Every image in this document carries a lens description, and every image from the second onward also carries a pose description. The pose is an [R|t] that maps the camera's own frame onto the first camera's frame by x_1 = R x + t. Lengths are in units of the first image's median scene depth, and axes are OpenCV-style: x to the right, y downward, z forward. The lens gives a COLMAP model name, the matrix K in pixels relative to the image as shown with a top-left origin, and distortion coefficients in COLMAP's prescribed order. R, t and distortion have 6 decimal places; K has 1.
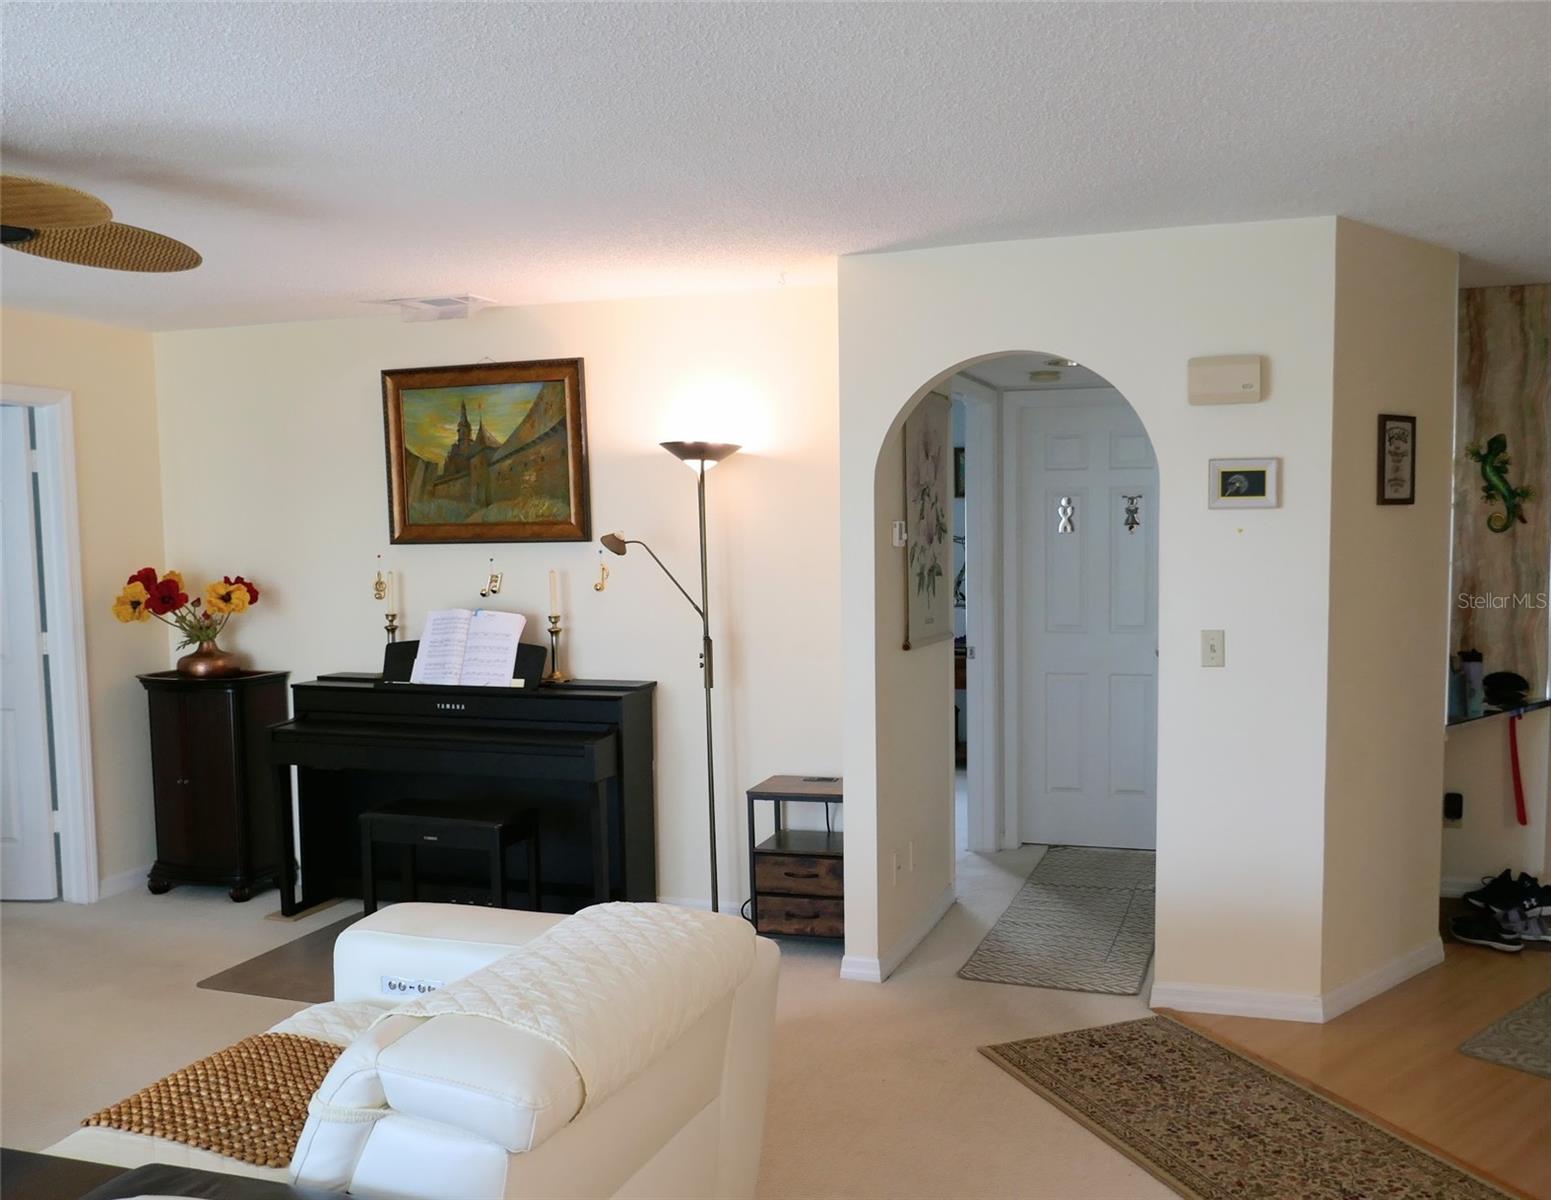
lens RADIAL K [[1334.8, 0, 777.2], [0, 1334.8, 626.0], [0, 0, 1]] dist [-0.011435, -0.003956]
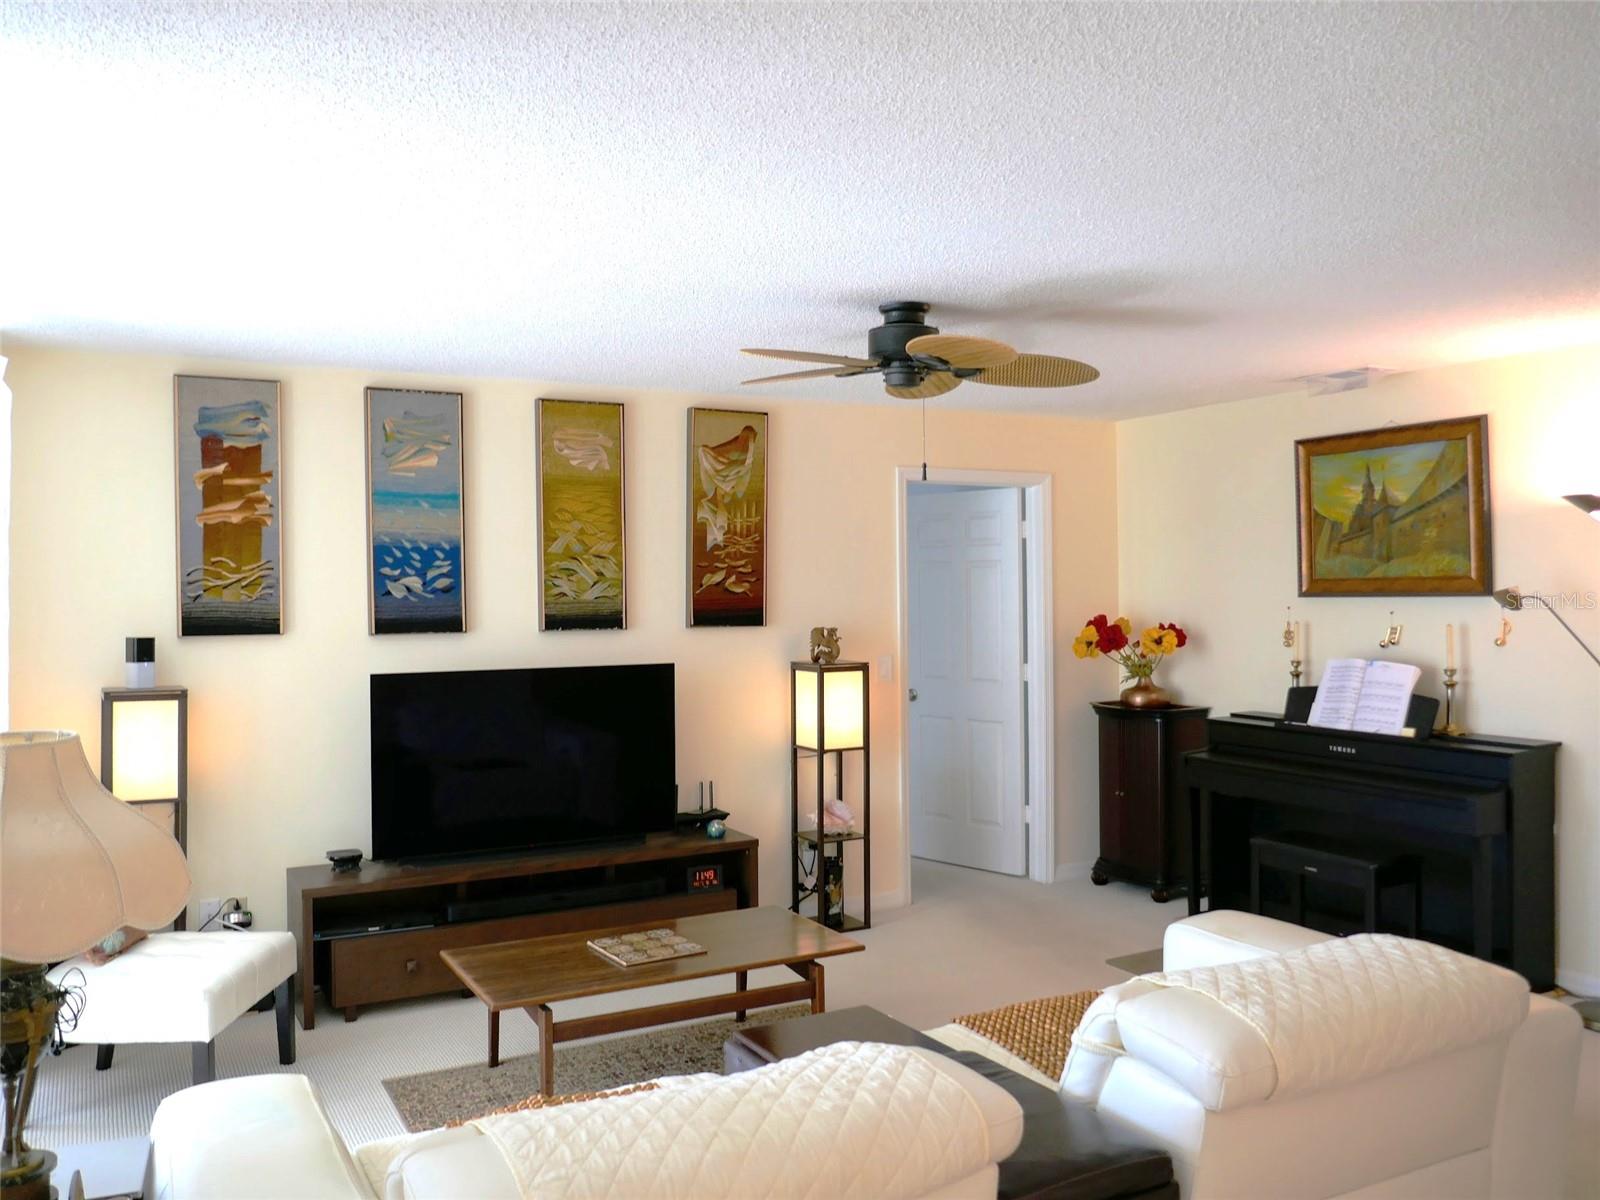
lens RADIAL K [[1267.2, 0, 794.8], [0, 1267.2, 594.7], [0, 0, 1]] dist [-0.010182, 0.003815]
pose [[0.733908, 0.007182, -0.679211, 0.118319], [-0.047558, 0.998033, -0.040835, -0.001029], [0.677582, 0.062271, 0.732806, -0.045605]]
